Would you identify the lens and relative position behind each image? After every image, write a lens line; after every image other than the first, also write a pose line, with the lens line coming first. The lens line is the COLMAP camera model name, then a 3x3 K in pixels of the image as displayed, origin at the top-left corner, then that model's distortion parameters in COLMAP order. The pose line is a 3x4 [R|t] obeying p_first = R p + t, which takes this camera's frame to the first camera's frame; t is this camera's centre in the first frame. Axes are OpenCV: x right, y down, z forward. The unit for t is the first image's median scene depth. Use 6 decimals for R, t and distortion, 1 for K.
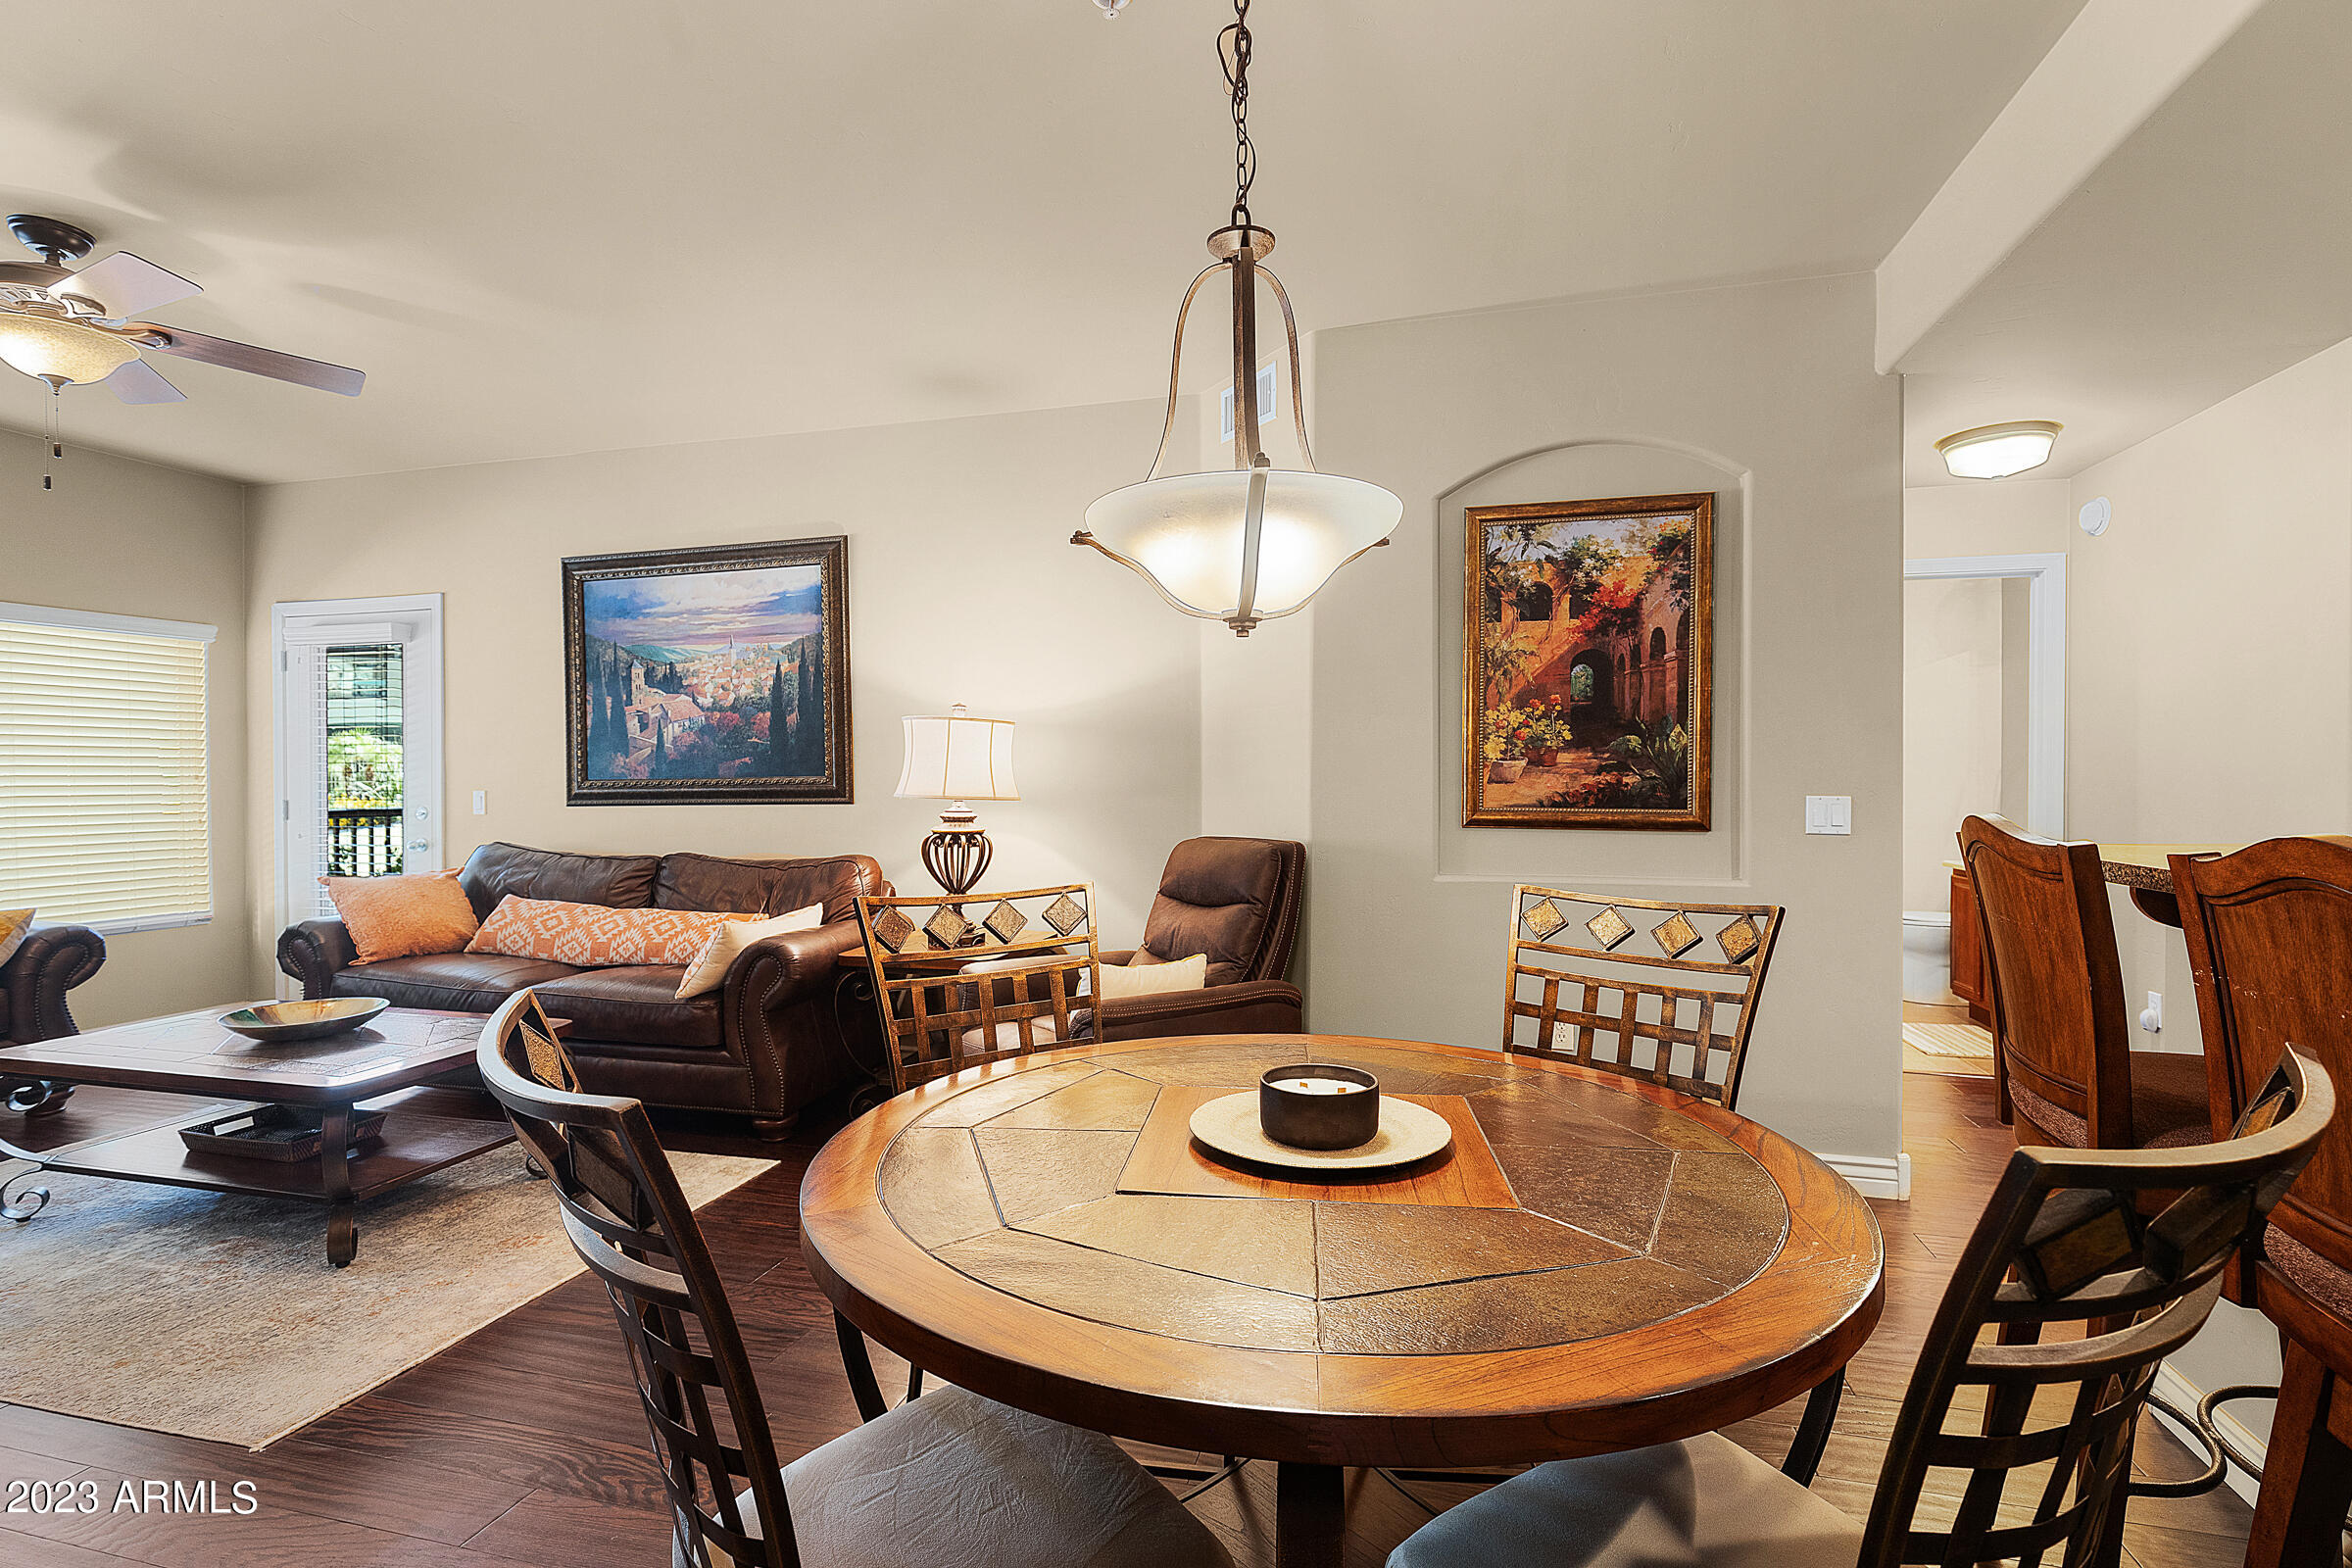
lens RADIAL K [[1046.7, 0, 1176.0], [0, 1046.7, 784.0], [0, 0, 1]] dist [-0.000728, -0.000660]
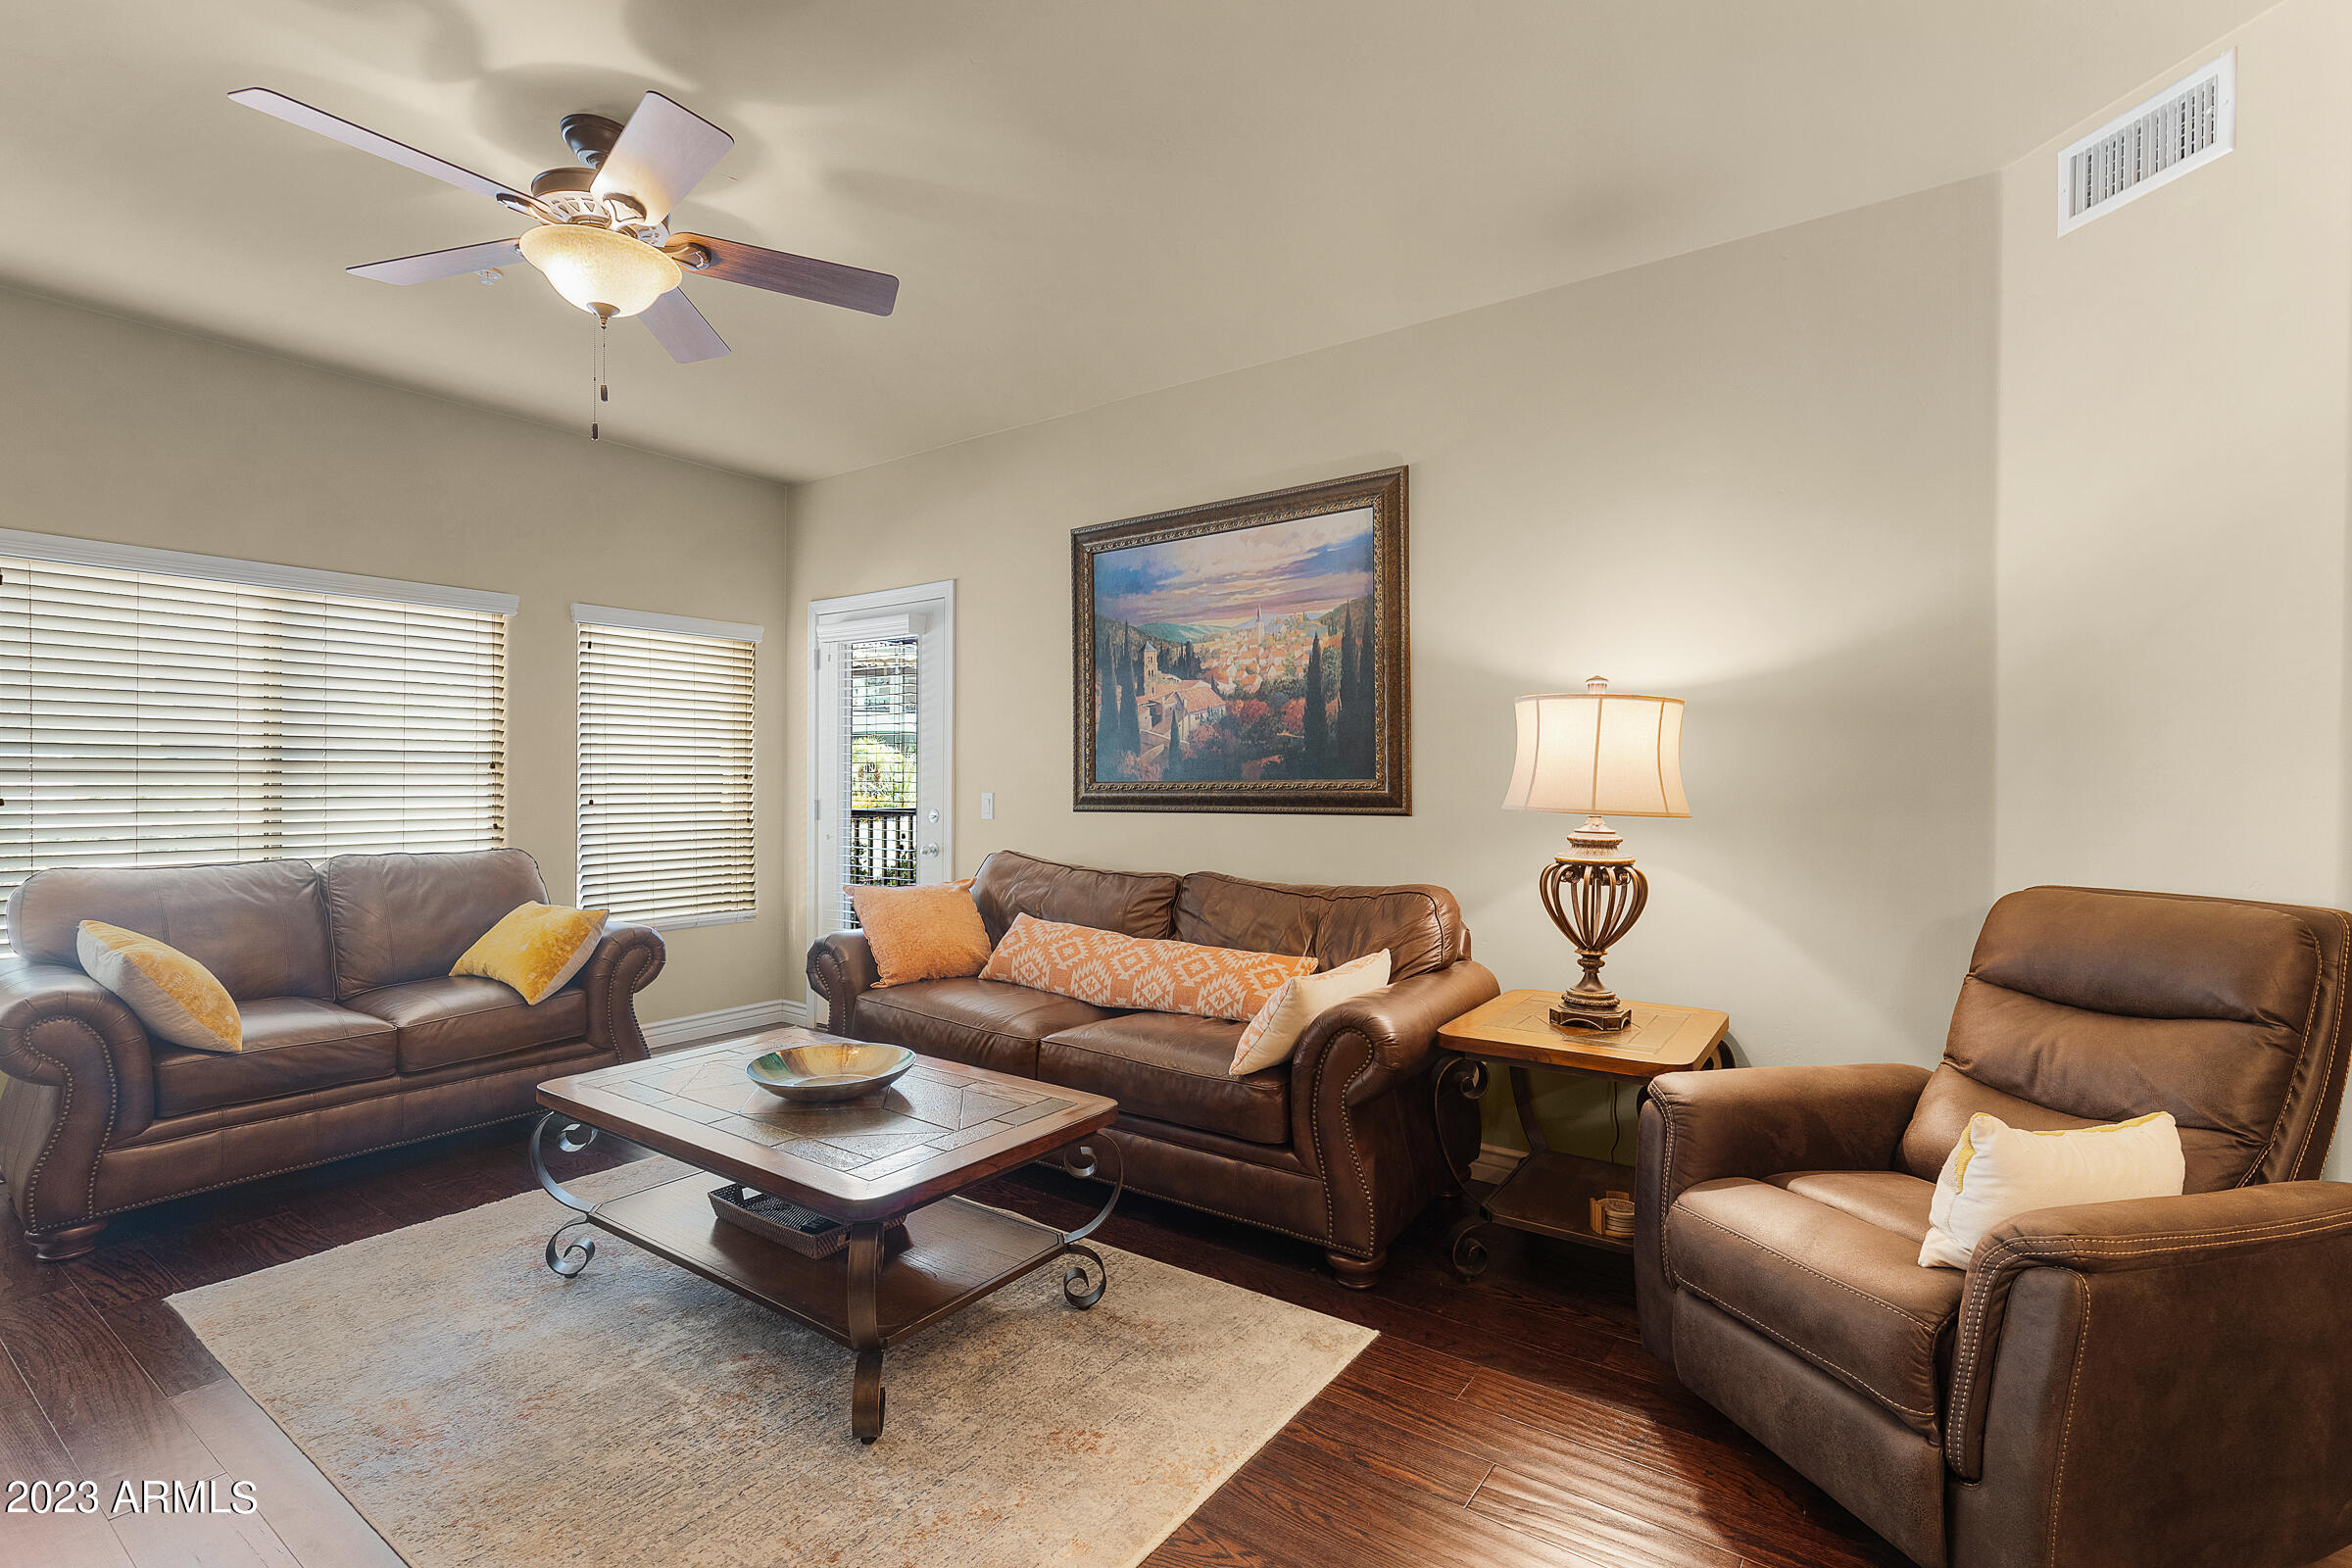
lens RADIAL K [[1078.9, 0, 1176.0], [0, 1078.9, 784.0], [0, 0, 1]] dist [-0.000161, -0.000717]
pose [[0.926451, 0.008805, -0.376312, -0.177765], [-0.010230, 0.999946, -0.001789, -0.001251], [0.376276, 0.005507, 0.926491, 0.211904]]
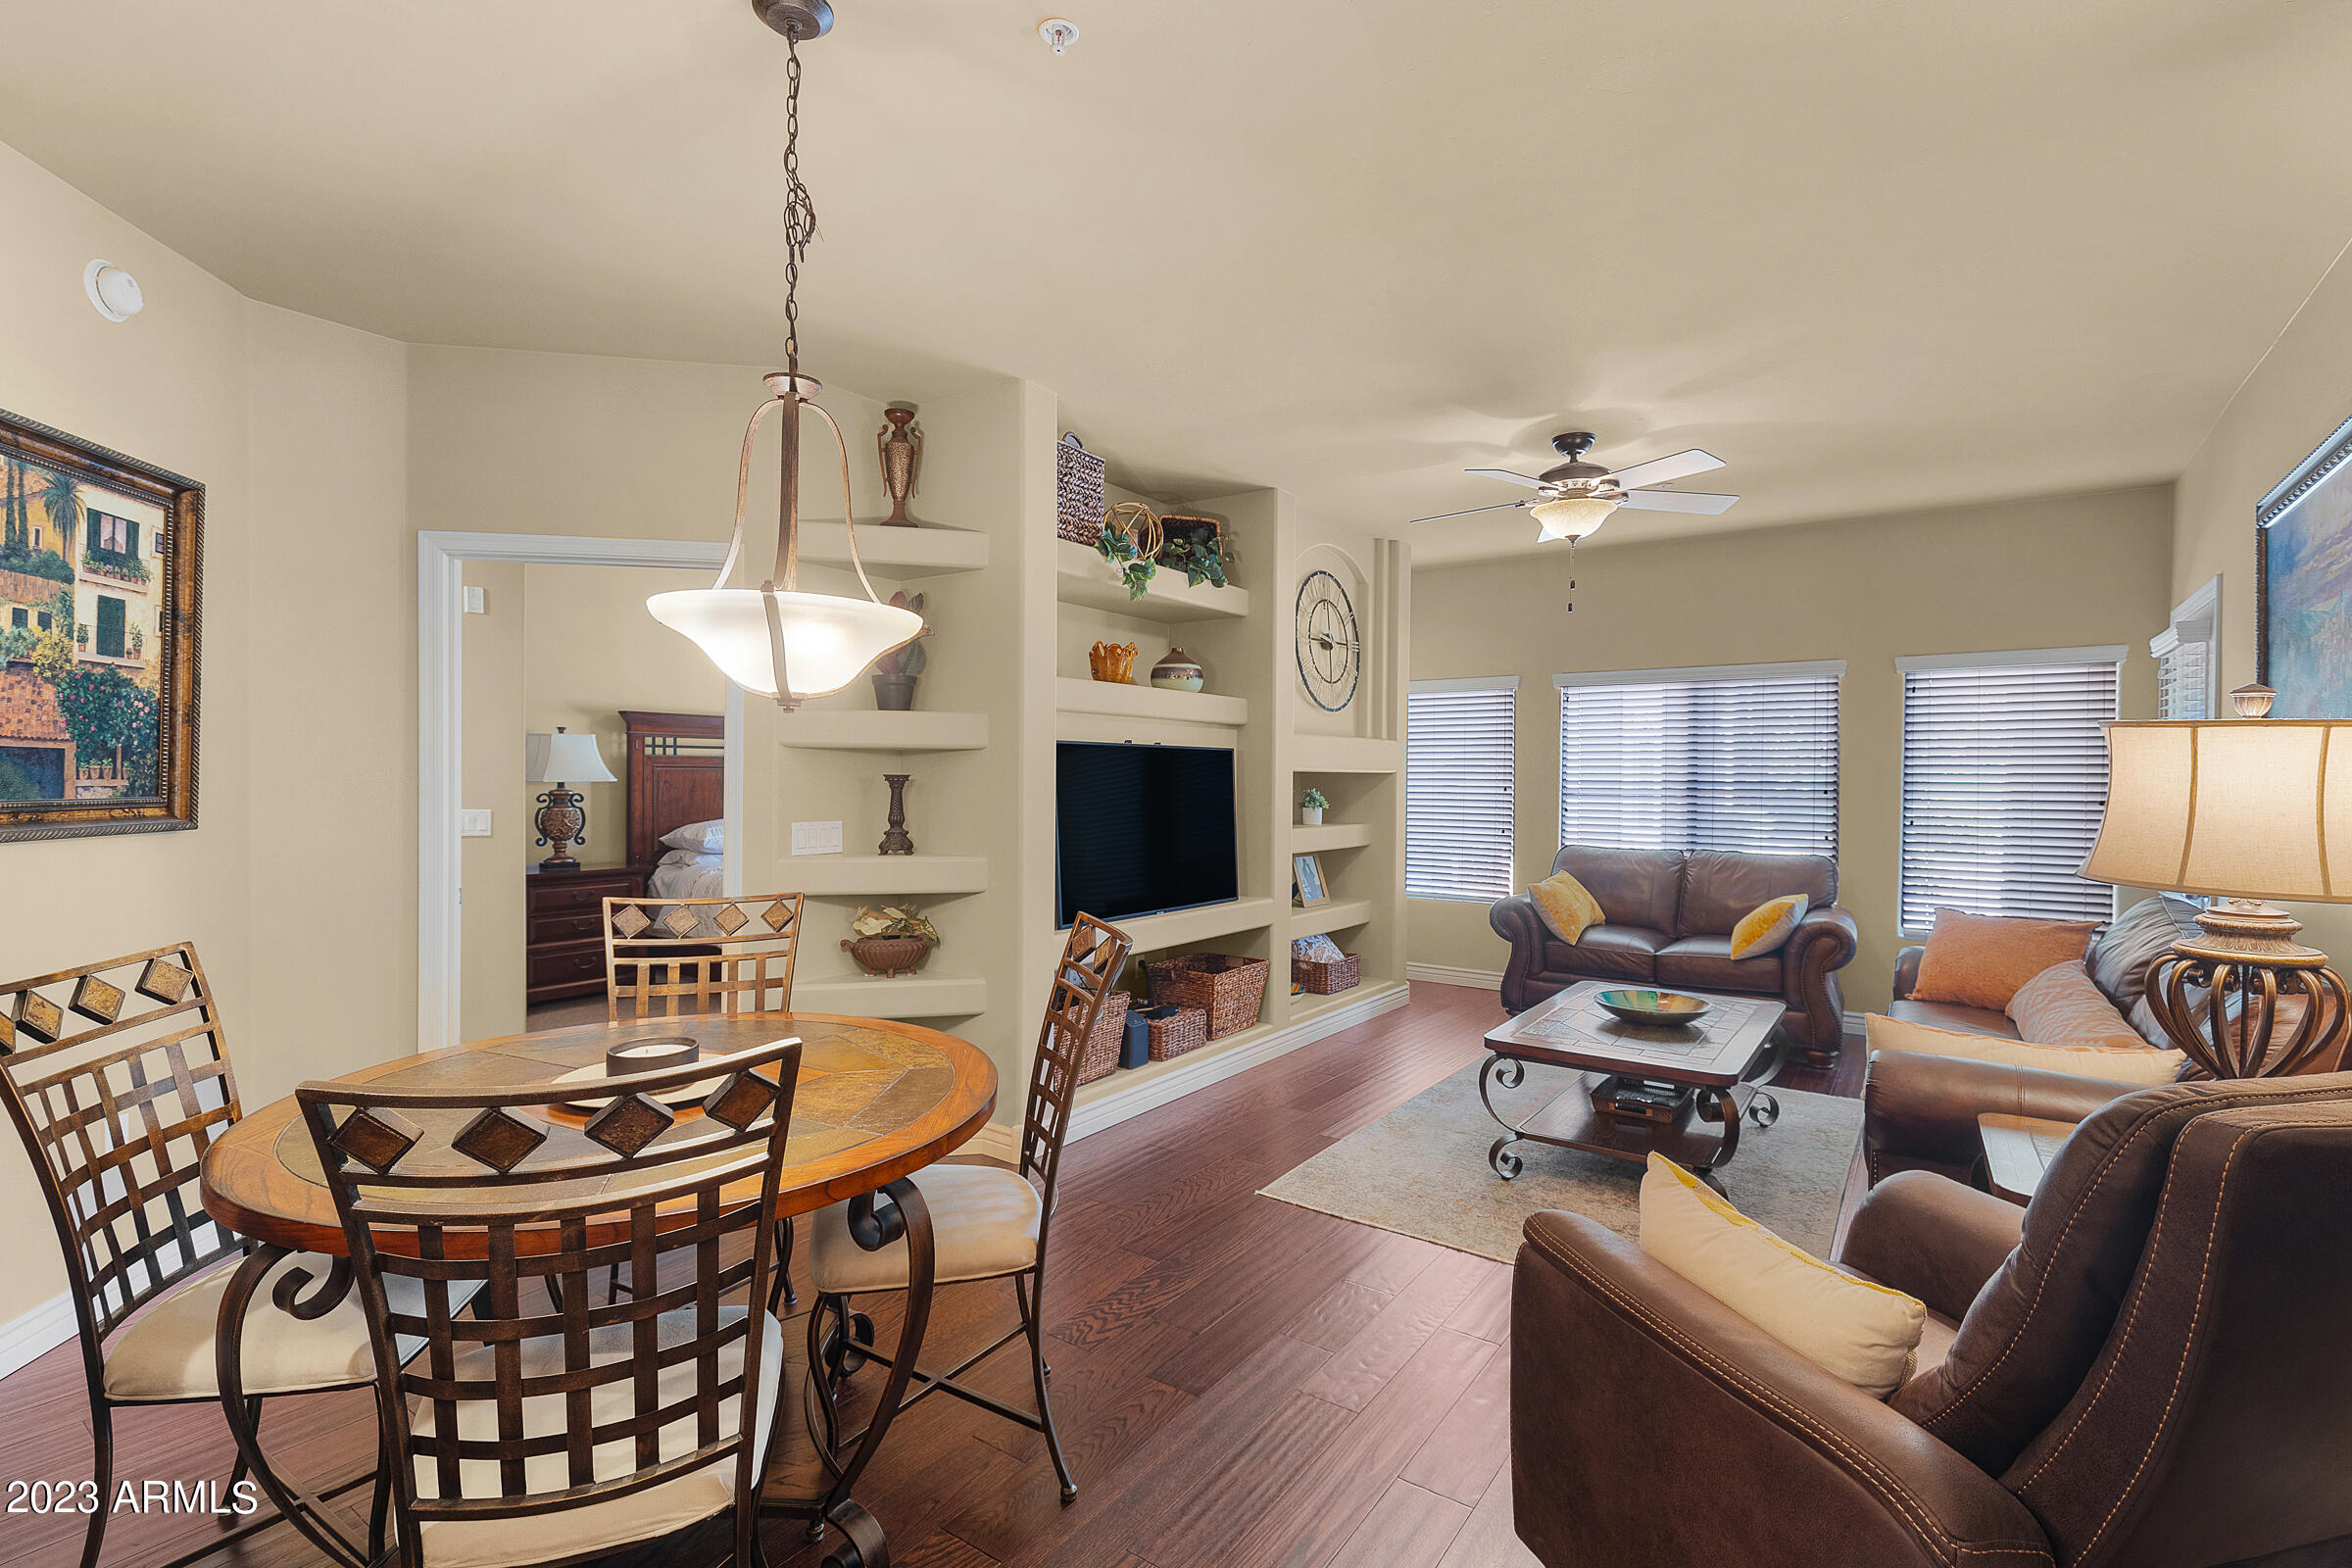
lens RADIAL K [[1078.9, 0, 1176.0], [0, 1078.9, 784.0], [0, 0, 1]] dist [-0.000161, -0.000717]
pose [[-0.373095, 0.007881, -0.927760, 0.349303], [-0.010734, 0.999860, 0.012810, -0.029529], [0.927731, 0.014738, -0.372958, 0.626323]]
